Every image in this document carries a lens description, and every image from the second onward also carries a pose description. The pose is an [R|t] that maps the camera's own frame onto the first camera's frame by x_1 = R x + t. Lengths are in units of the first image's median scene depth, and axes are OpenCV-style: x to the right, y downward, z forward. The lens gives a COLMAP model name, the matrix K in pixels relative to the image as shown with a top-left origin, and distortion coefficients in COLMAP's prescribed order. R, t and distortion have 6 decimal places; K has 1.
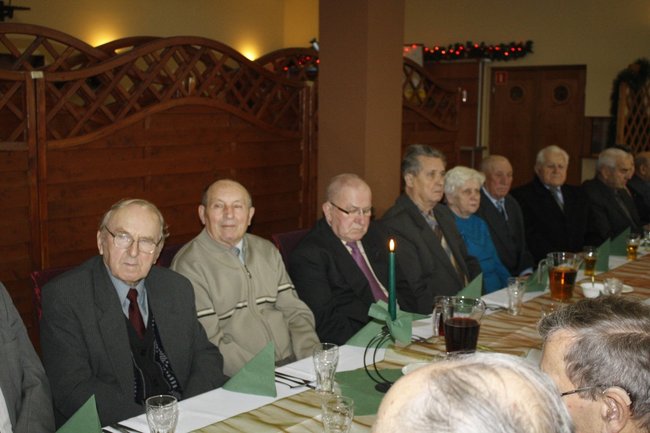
lens RADIAL K [[819.3, 0, 325.0], [0, 819.3, 216.5], [0, 0, 1]] dist [-0.022470, -0.038694]
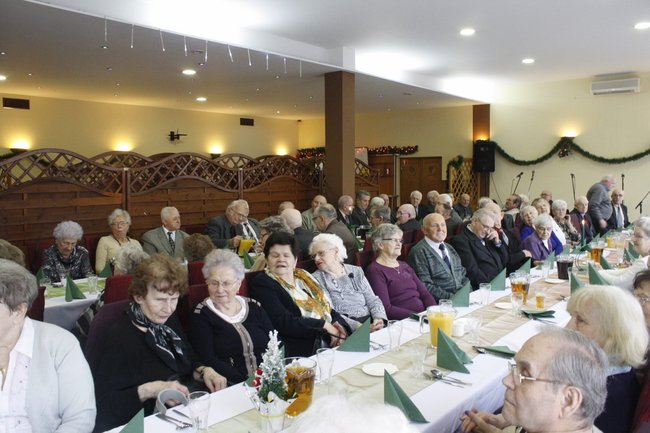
lens RADIAL K [[559.0, 0, 325.0], [0, 559.0, 216.5], [0, 0, 1]] dist [-0.201456, 0.001559]
pose [[0.999511, -0.019202, 0.024671, -0.028681], [0.020737, 0.997763, -0.063549, 0.057512], [-0.023396, 0.064029, 0.997674, -0.427619]]
